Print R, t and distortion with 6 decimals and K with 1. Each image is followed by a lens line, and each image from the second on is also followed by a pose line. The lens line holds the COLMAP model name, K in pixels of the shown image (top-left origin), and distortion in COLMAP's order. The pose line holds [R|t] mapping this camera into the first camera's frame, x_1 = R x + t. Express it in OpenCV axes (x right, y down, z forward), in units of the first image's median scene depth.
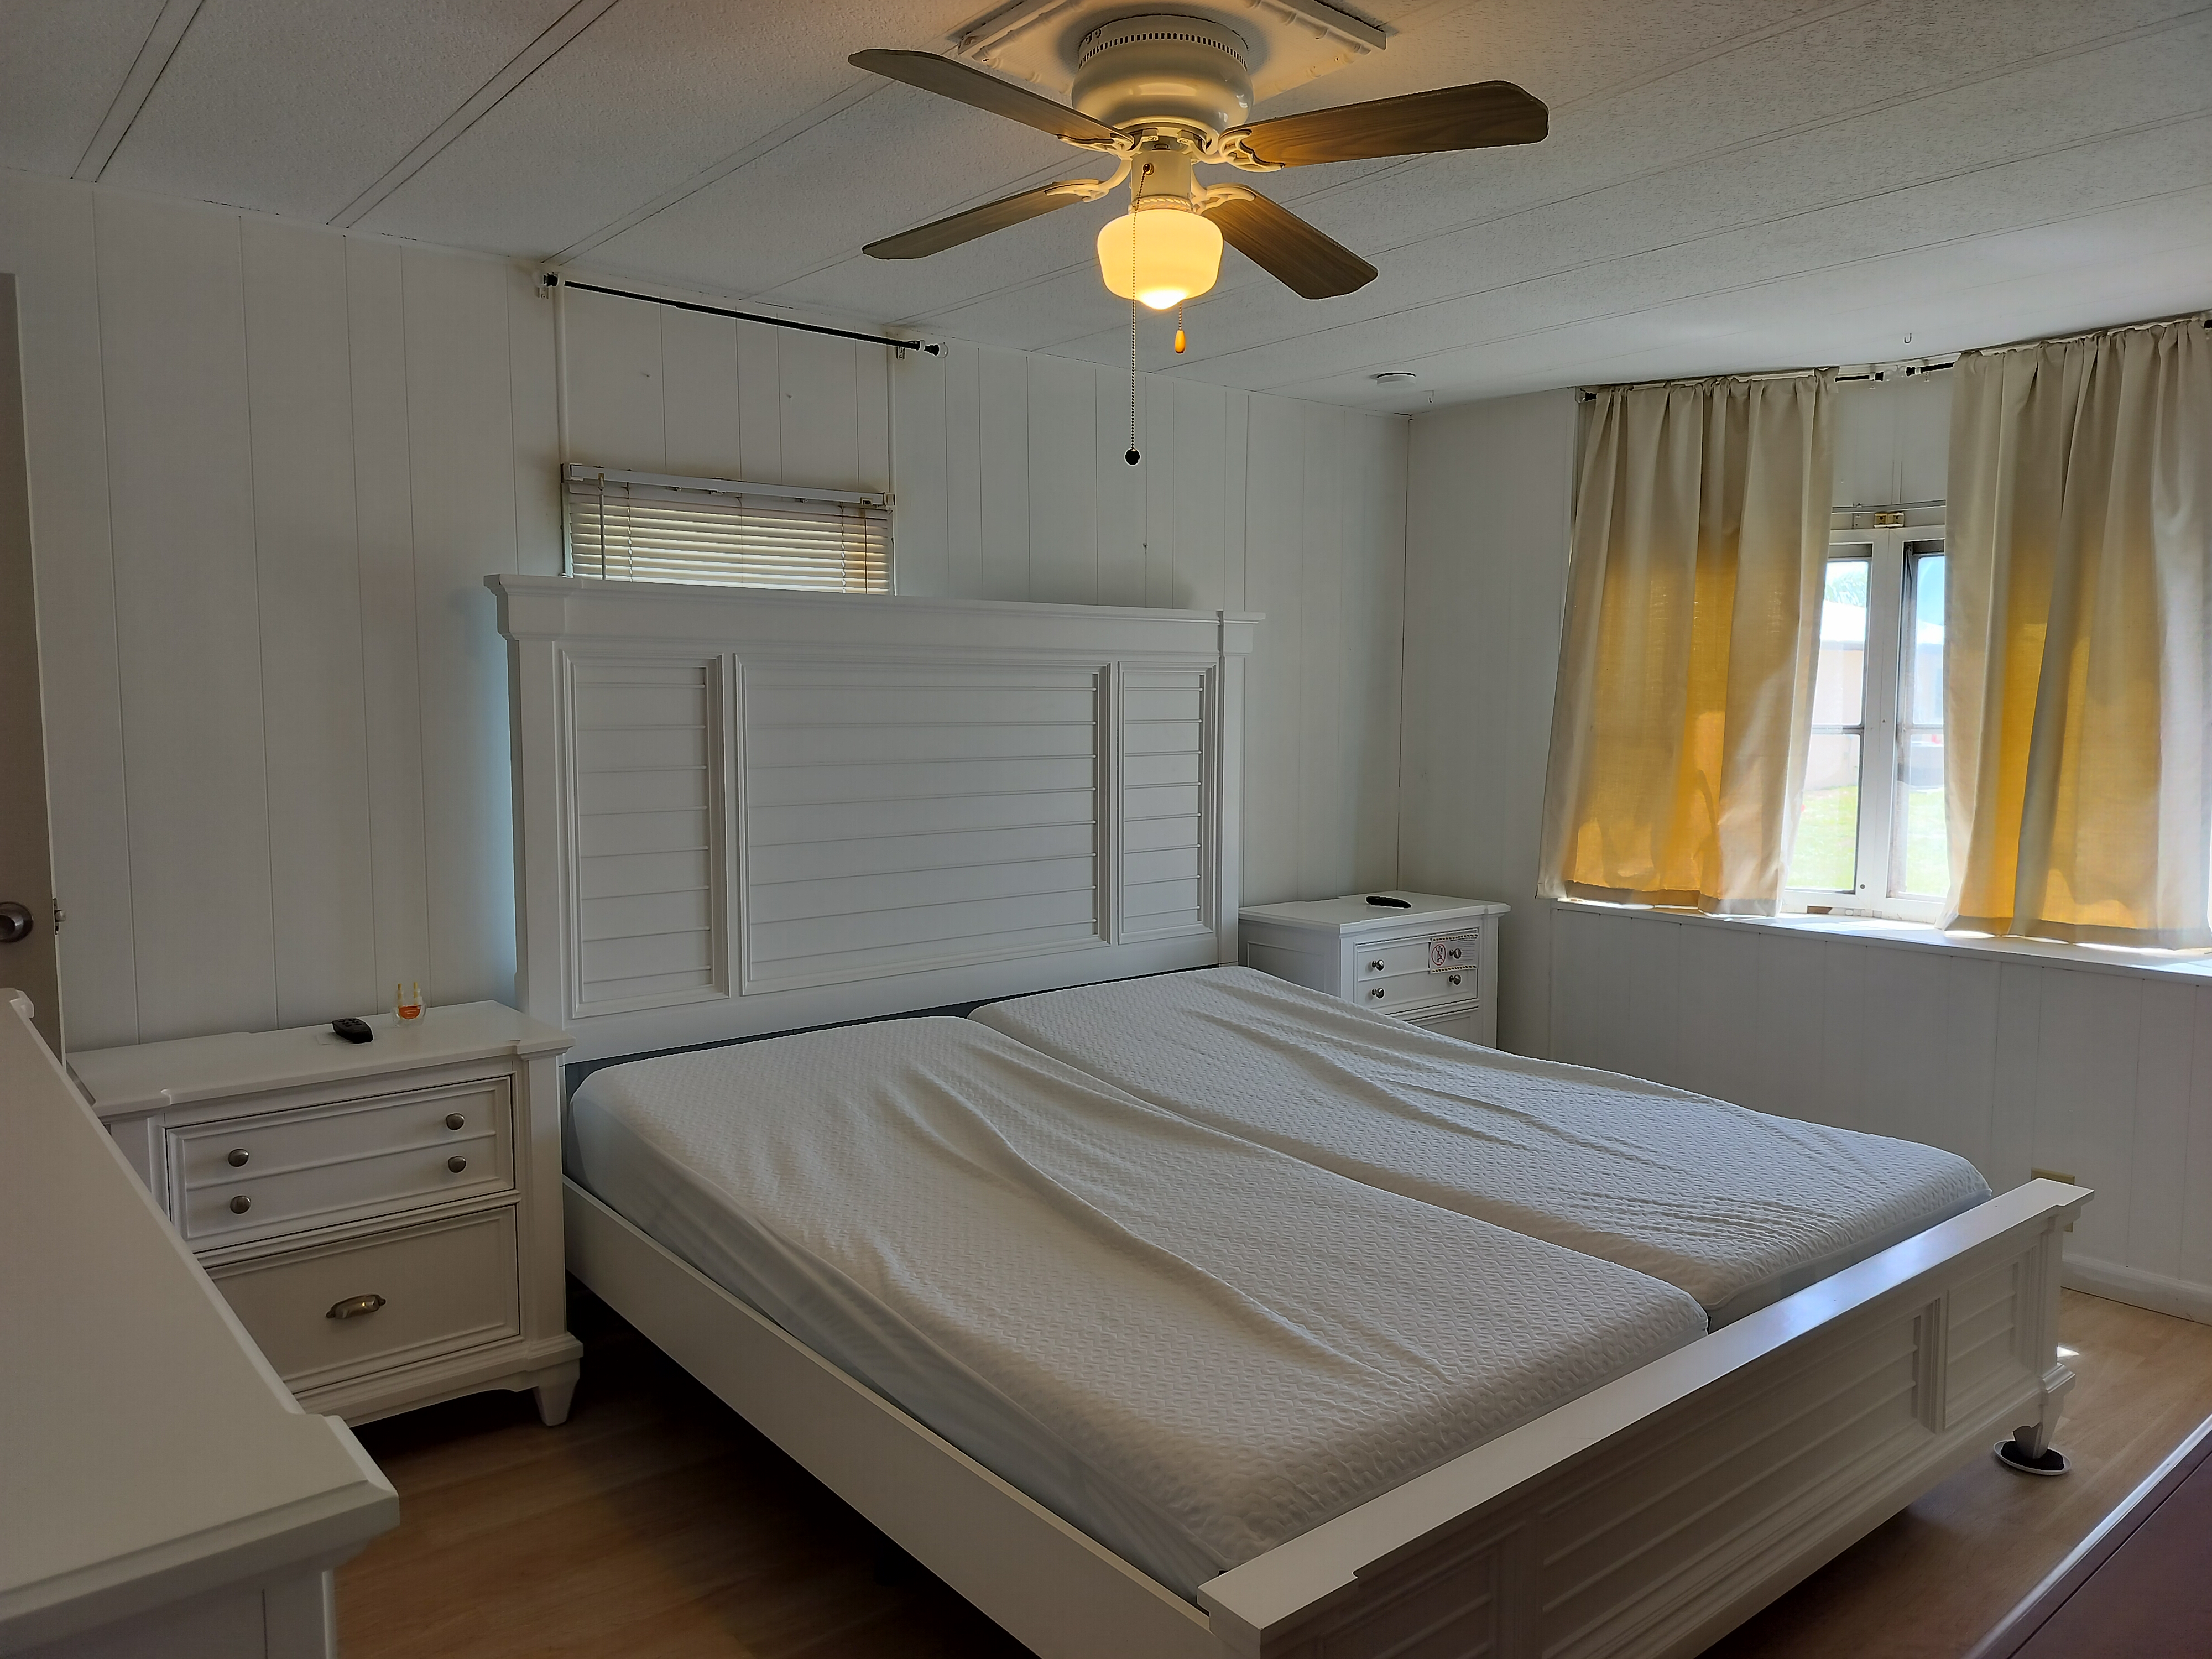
lens RADIAL K [[1555.4, 0, 1090.4], [0, 1555.4, 831.0], [0, 0, 1]] dist [0.076466, -0.102551]
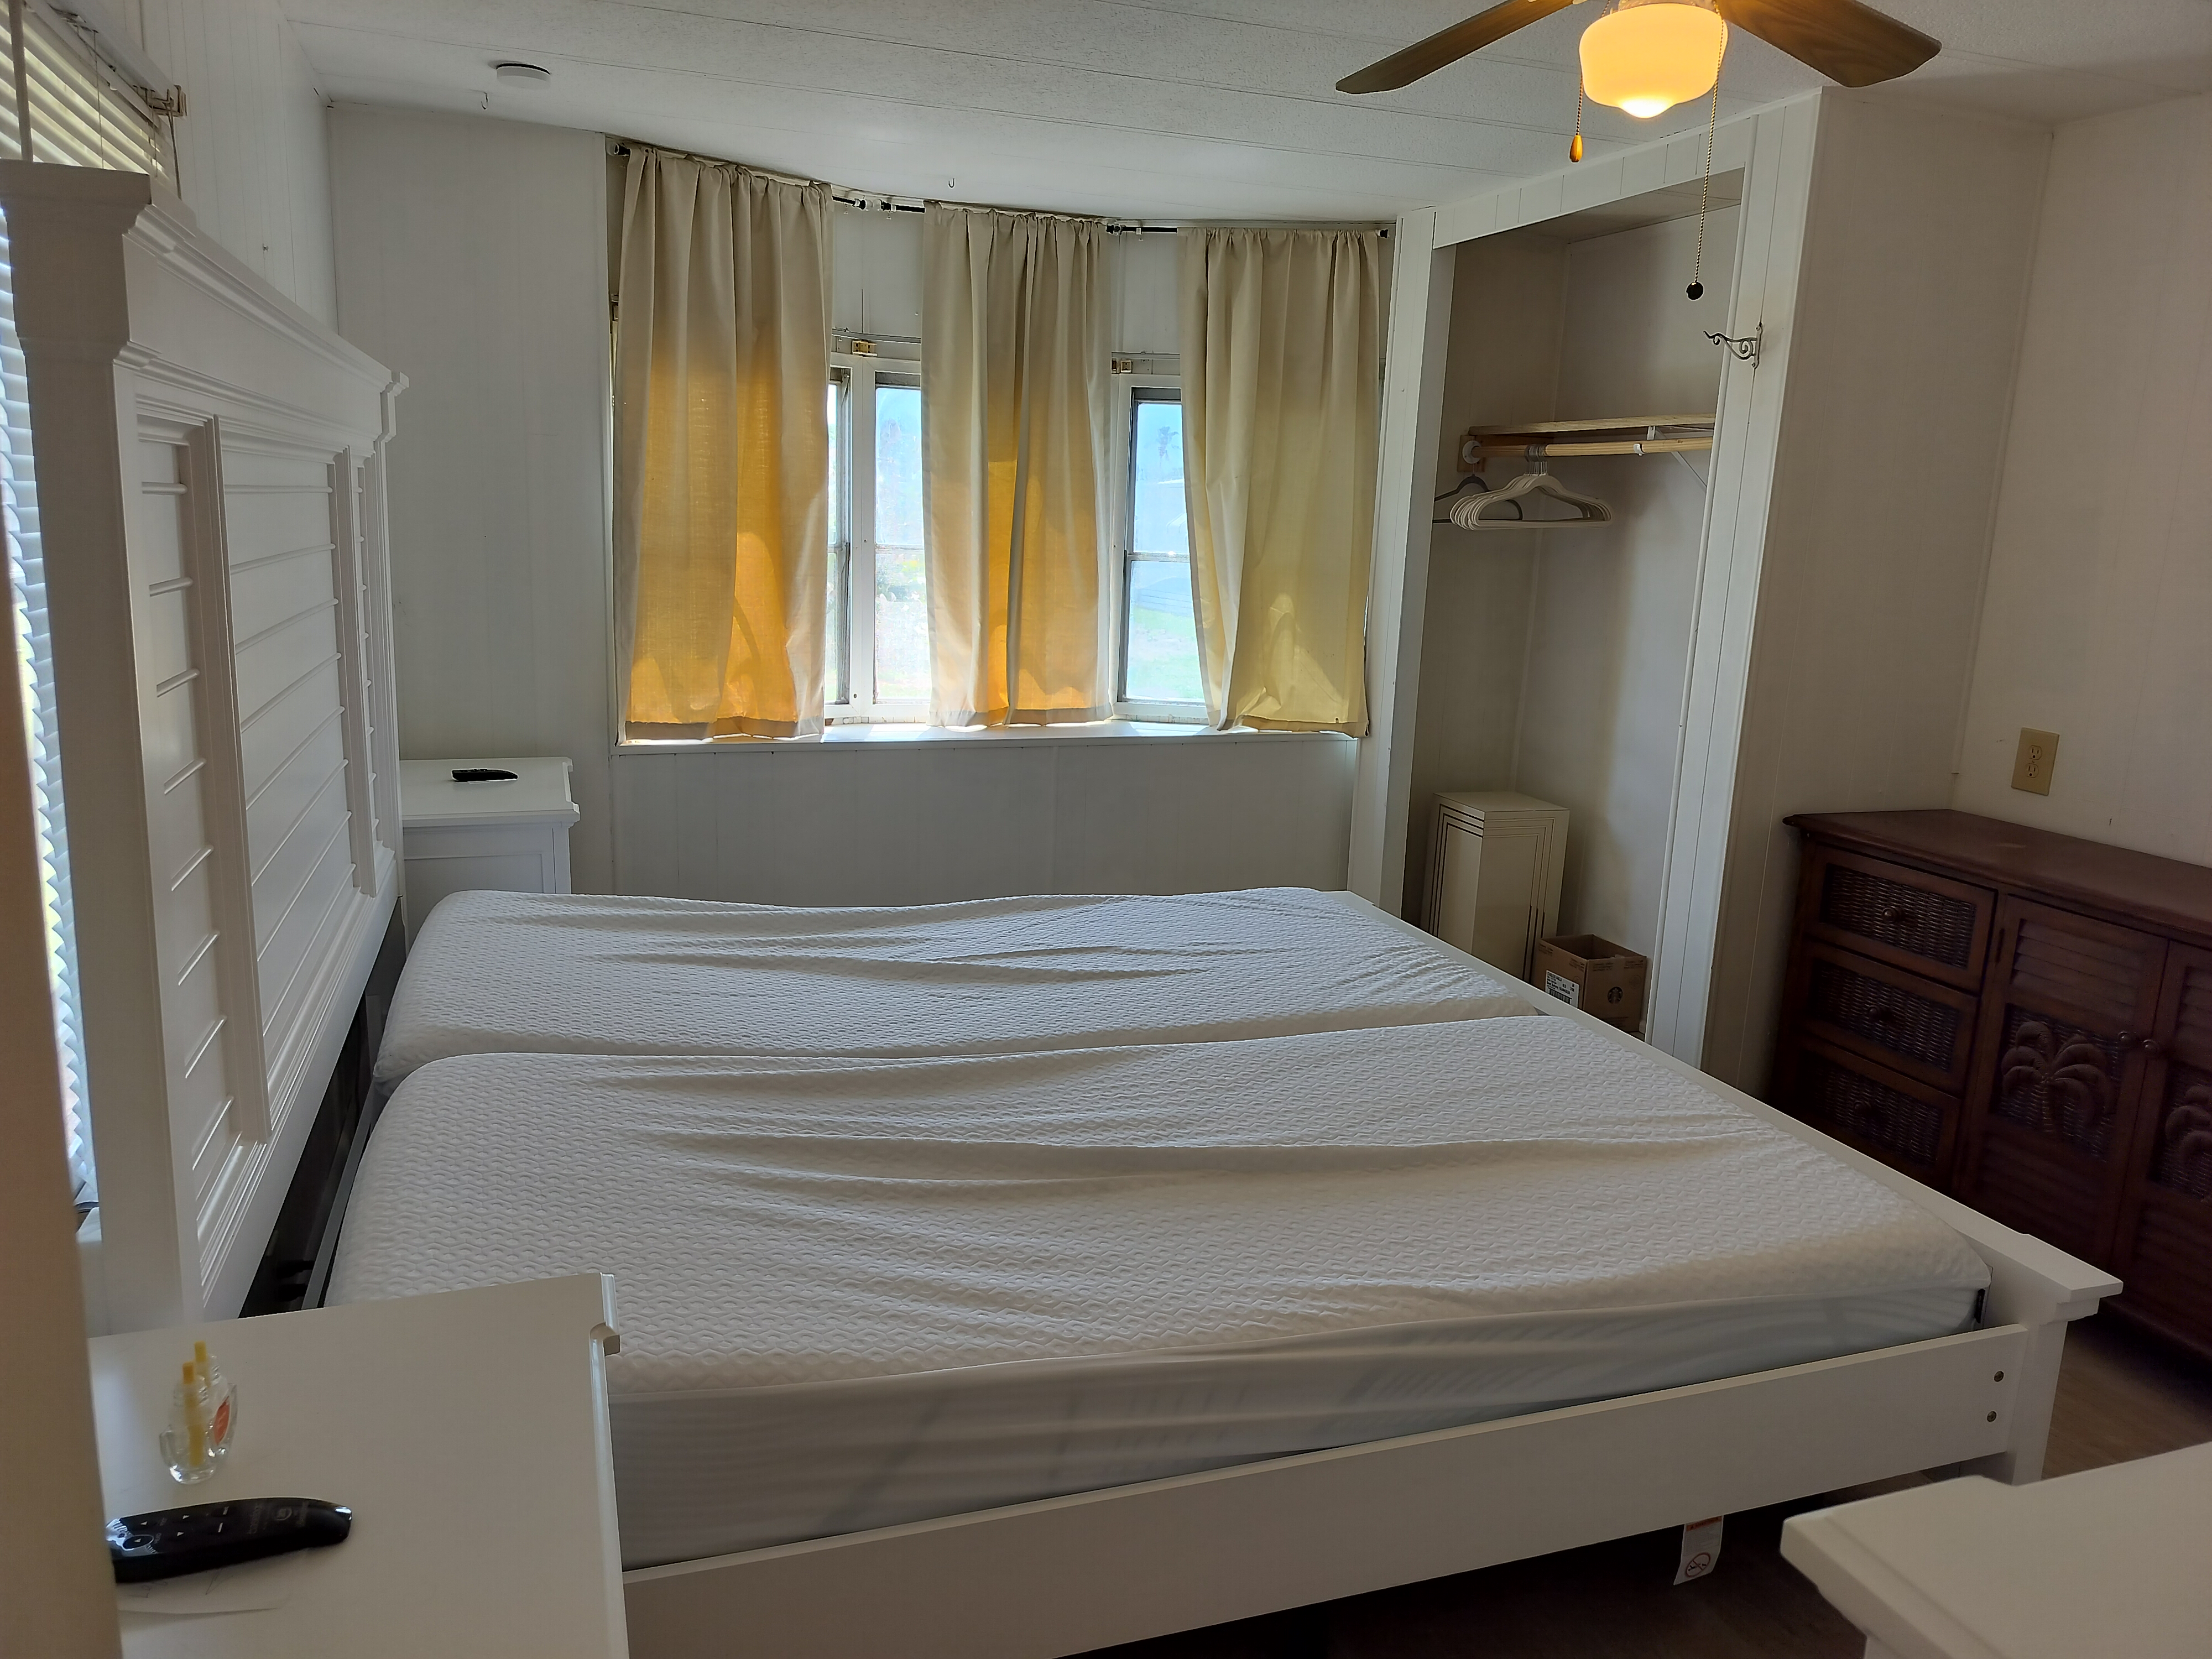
lens RADIAL K [[1555.4, 0, 1109.4], [0, 1555.4, 840.5], [0, 0, 1]] dist [0.076466, -0.102551]
pose [[0.323077, -0.181992, 0.928709, -0.540280], [0.047071, 0.983211, 0.176298, -0.055557], [-0.945201, -0.013242, 0.326219, 0.553256]]
